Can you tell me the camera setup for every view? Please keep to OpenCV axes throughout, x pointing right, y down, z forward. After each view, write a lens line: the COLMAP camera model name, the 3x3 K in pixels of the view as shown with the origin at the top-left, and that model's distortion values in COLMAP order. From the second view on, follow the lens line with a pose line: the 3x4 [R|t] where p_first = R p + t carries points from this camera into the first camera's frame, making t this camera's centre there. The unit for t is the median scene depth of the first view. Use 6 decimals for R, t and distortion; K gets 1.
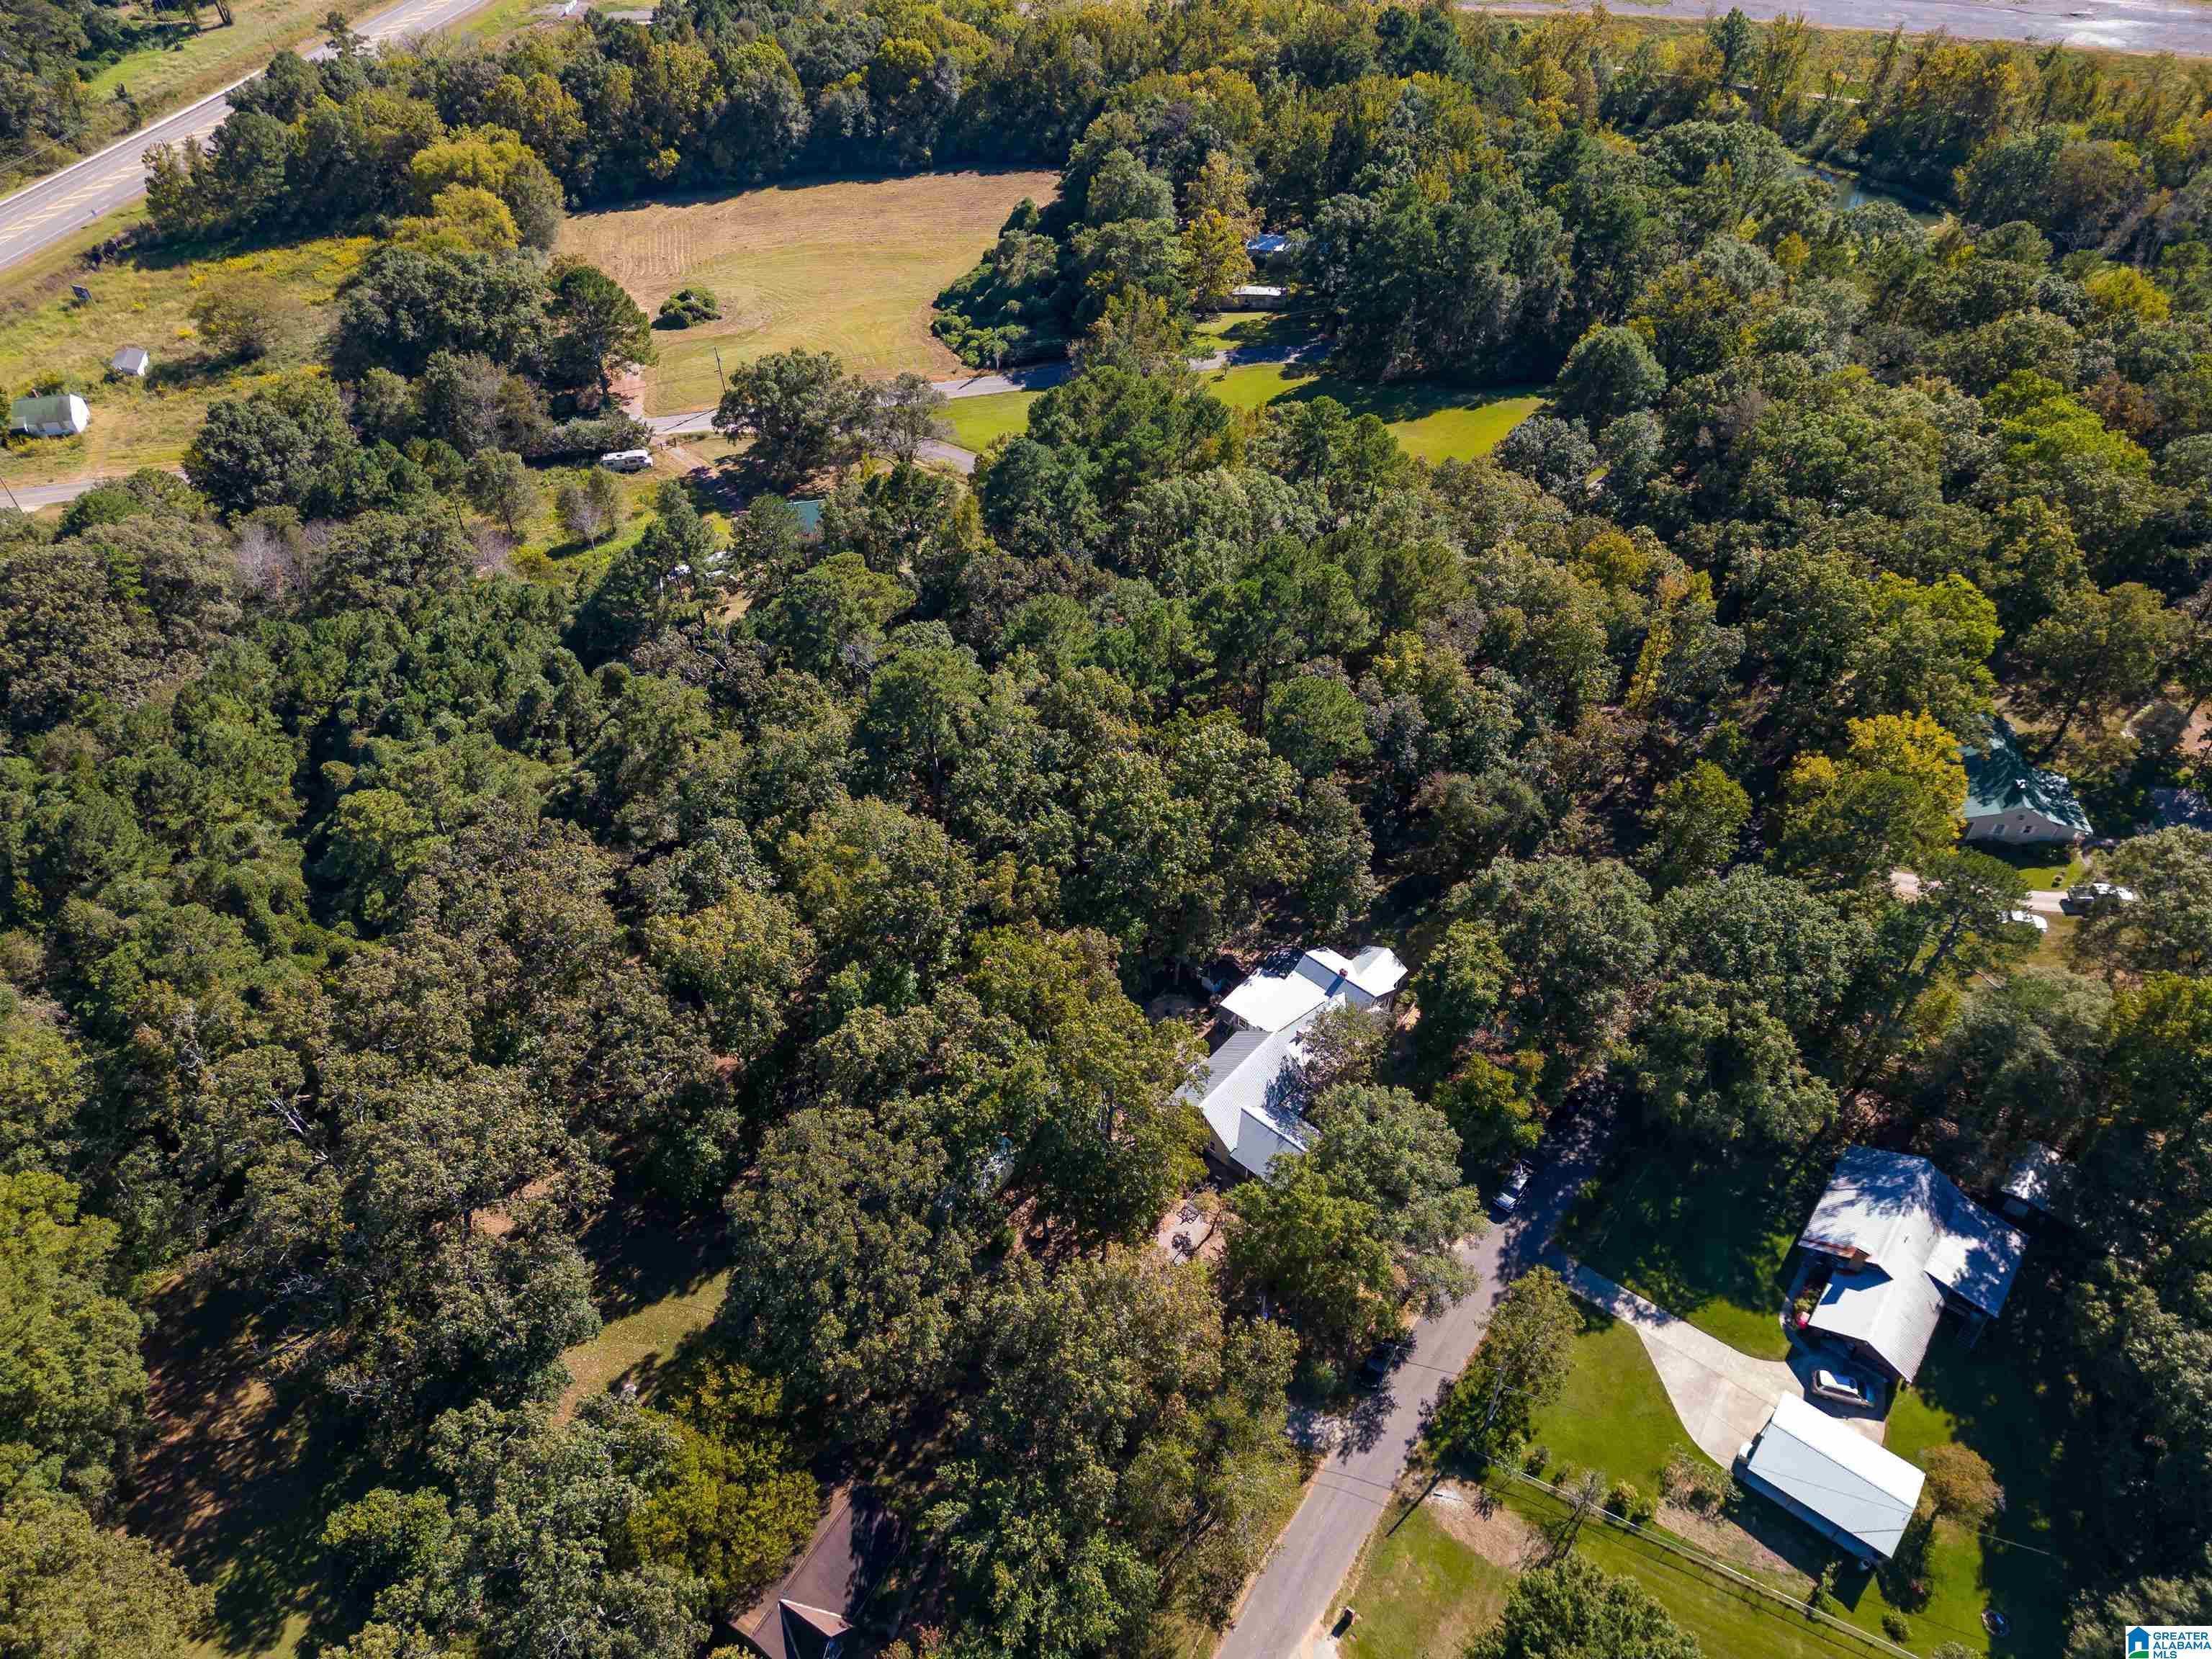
lens RADIAL K [[1555.5, 0, 1101.9], [0, 1555.5, 822.1], [0, 0, 1]] dist [0.057219, -0.041720]
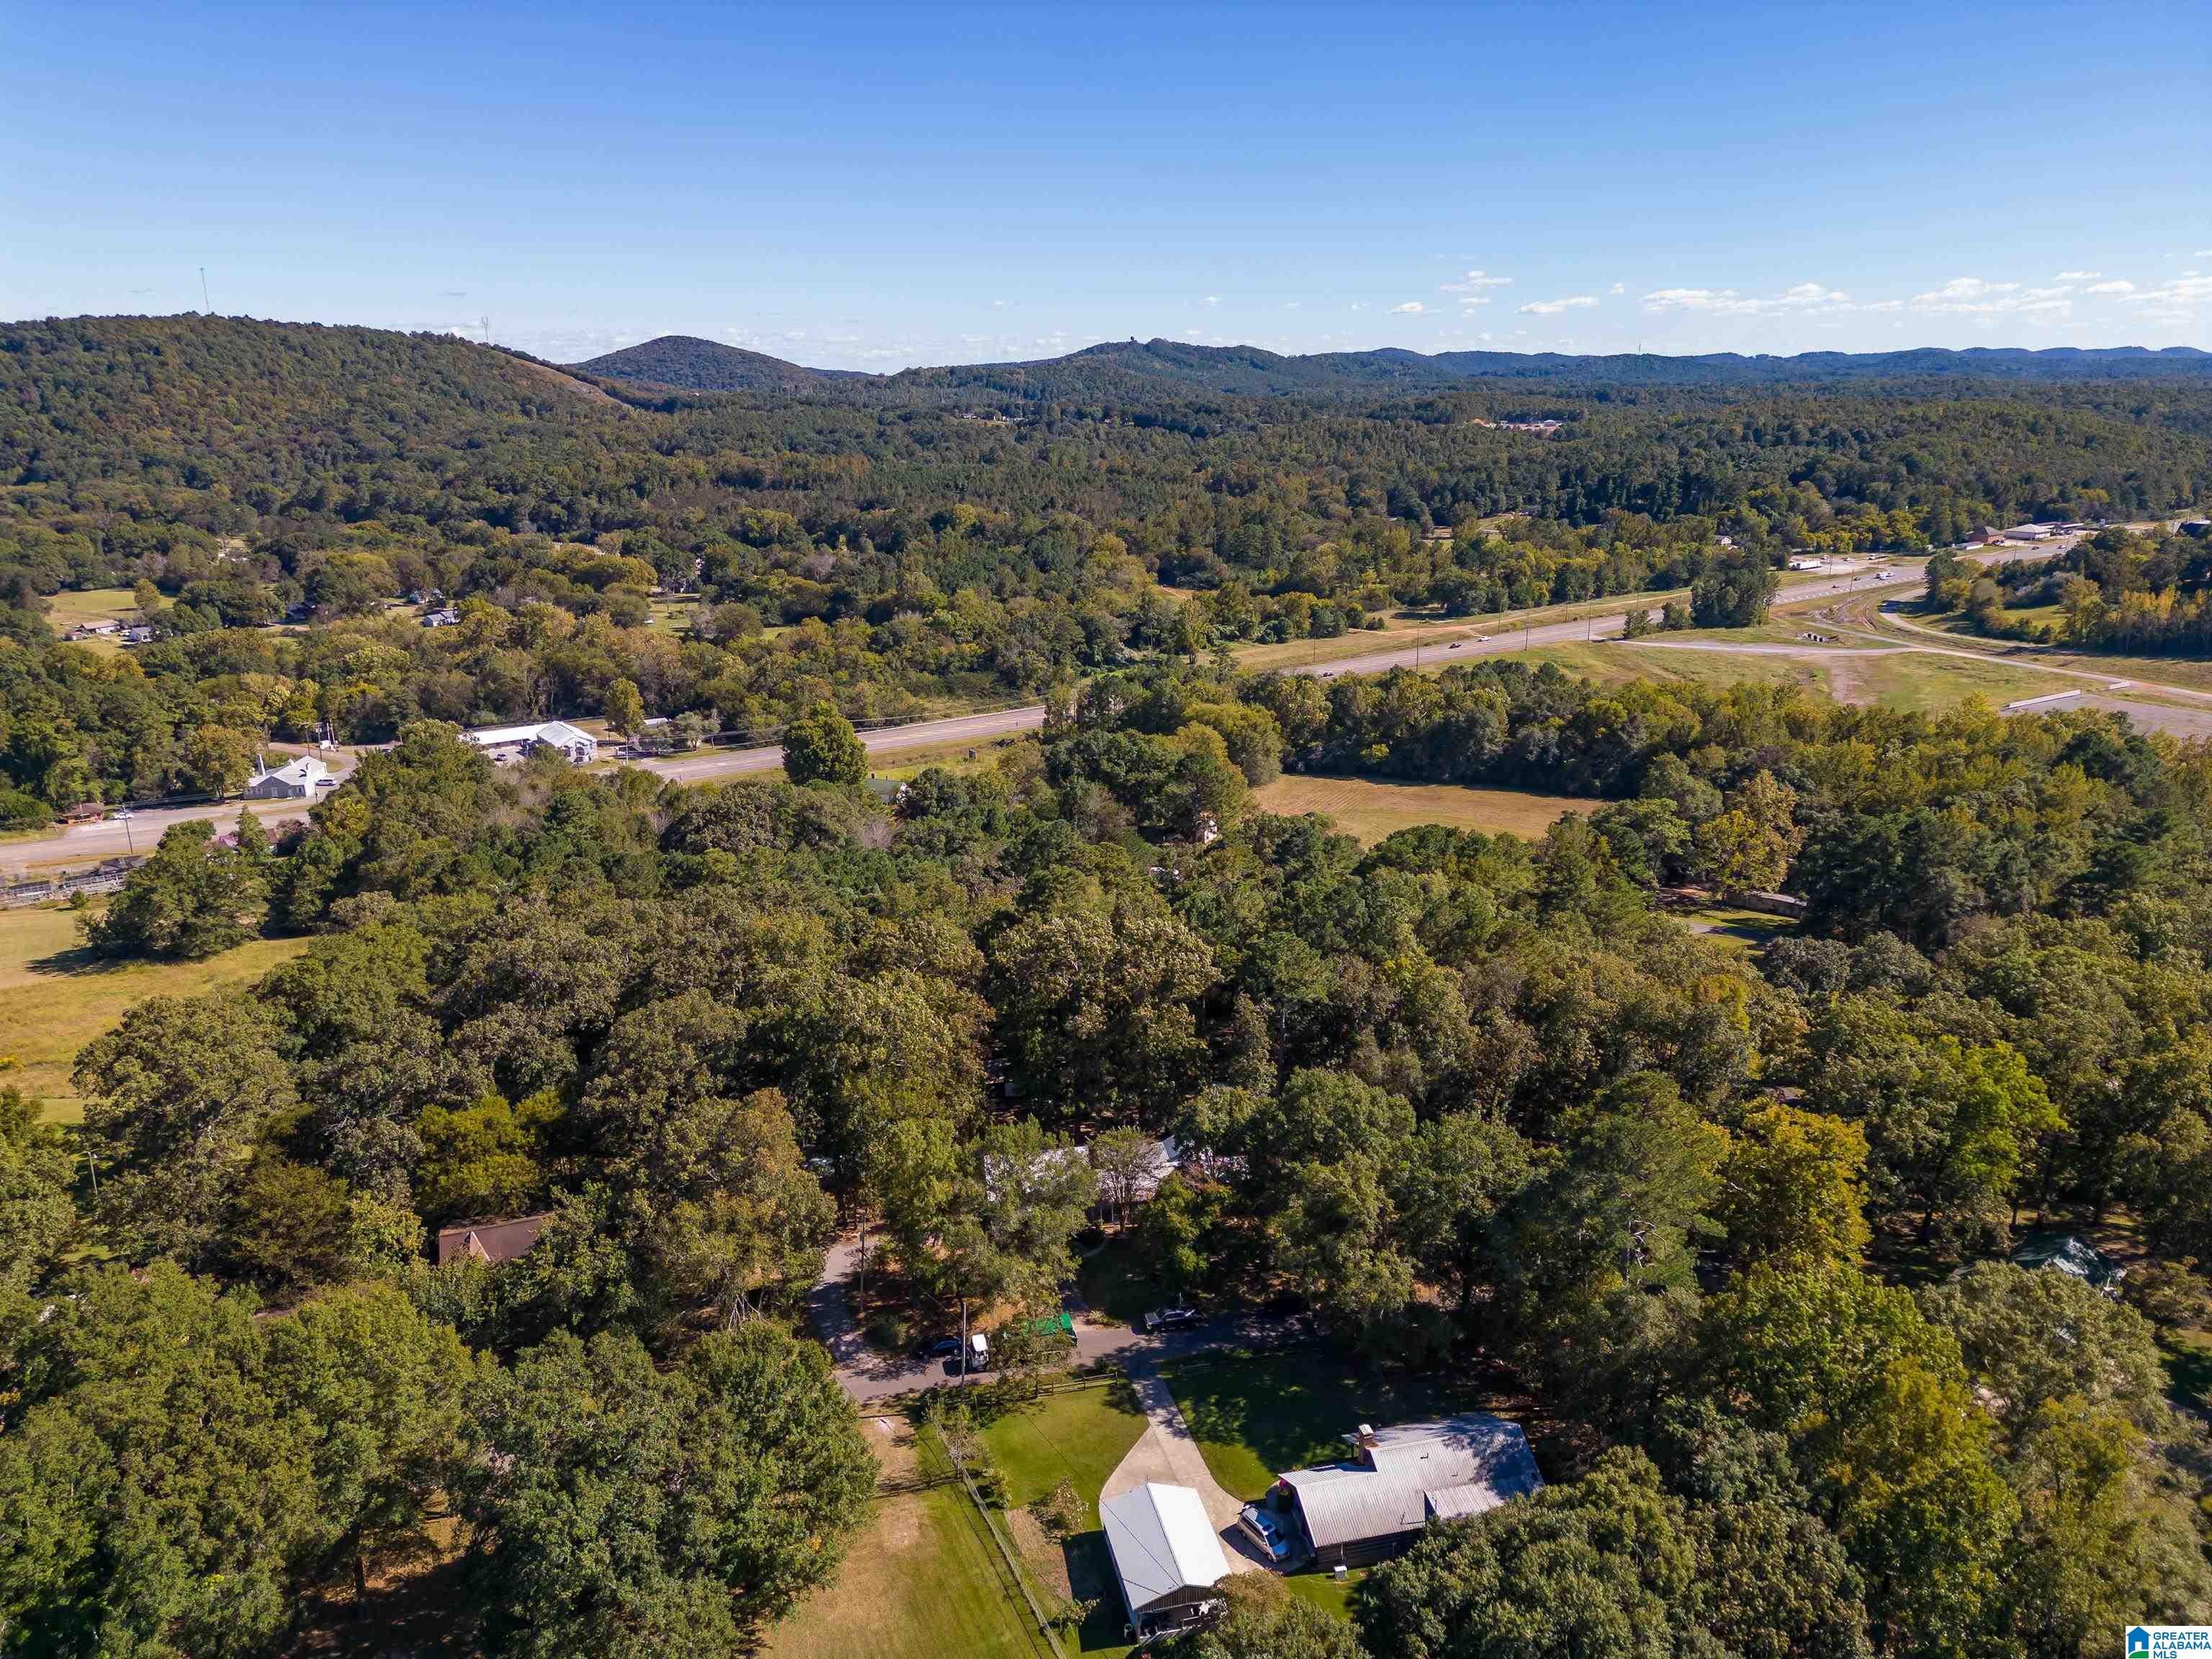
lens RADIAL K [[1546.9, 0, 1102.7], [0, 1546.9, 827.6], [0, 0, 1]] dist [0.080506, -0.079289]
pose [[0.779135, 0.167685, -0.604011, 0.421172], [-0.425926, 0.848584, -0.313835, 0.157375], [0.459929, 0.501784, 0.732583, 0.019371]]
